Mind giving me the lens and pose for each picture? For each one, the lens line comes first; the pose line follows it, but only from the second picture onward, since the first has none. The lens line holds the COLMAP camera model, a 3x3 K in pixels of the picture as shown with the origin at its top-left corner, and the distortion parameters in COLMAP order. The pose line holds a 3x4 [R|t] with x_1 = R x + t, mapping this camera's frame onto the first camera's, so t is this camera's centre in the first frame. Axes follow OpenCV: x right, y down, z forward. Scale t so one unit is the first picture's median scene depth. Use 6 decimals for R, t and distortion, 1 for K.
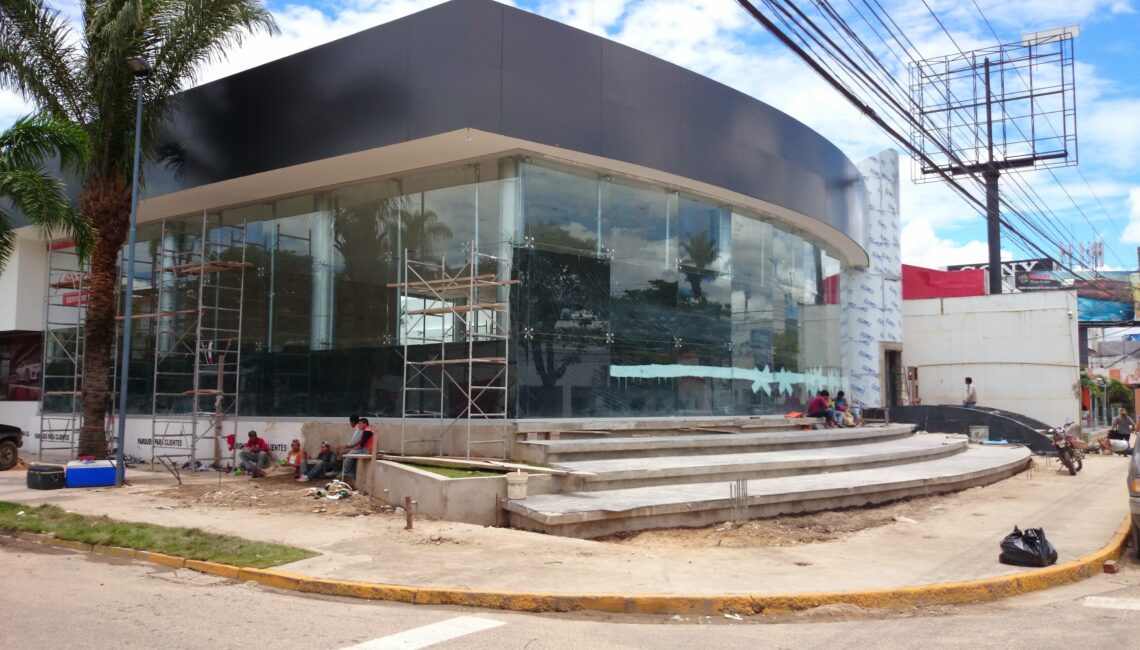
lens RADIAL K [[910.1, 0, 570.0], [0, 910.1, 325.0], [0, 0, 1]] dist [0.069693, 0.007761]
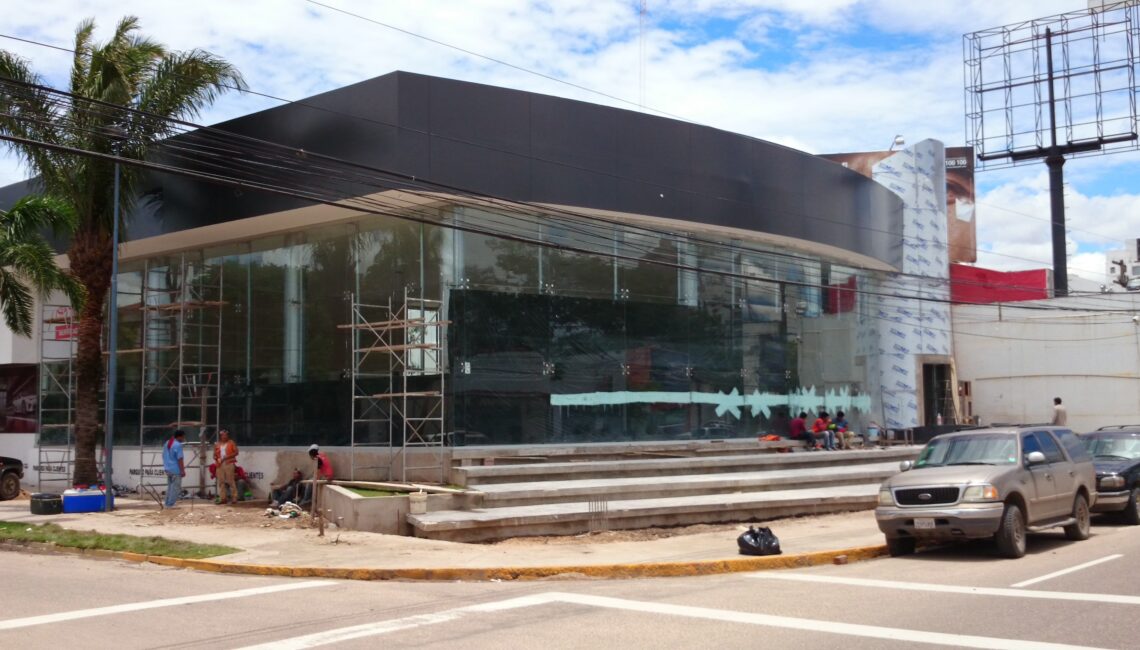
lens RADIAL K [[1186.9, 0, 571.0], [0, 1186.9, 338.9], [0, 0, 1]] dist [0.137619, -0.013674]
pose [[0.994914, -0.020790, -0.098561, 0.199930], [0.022517, 0.999611, 0.016448, -0.042075], [0.098181, -0.018584, 0.994995, -0.366381]]
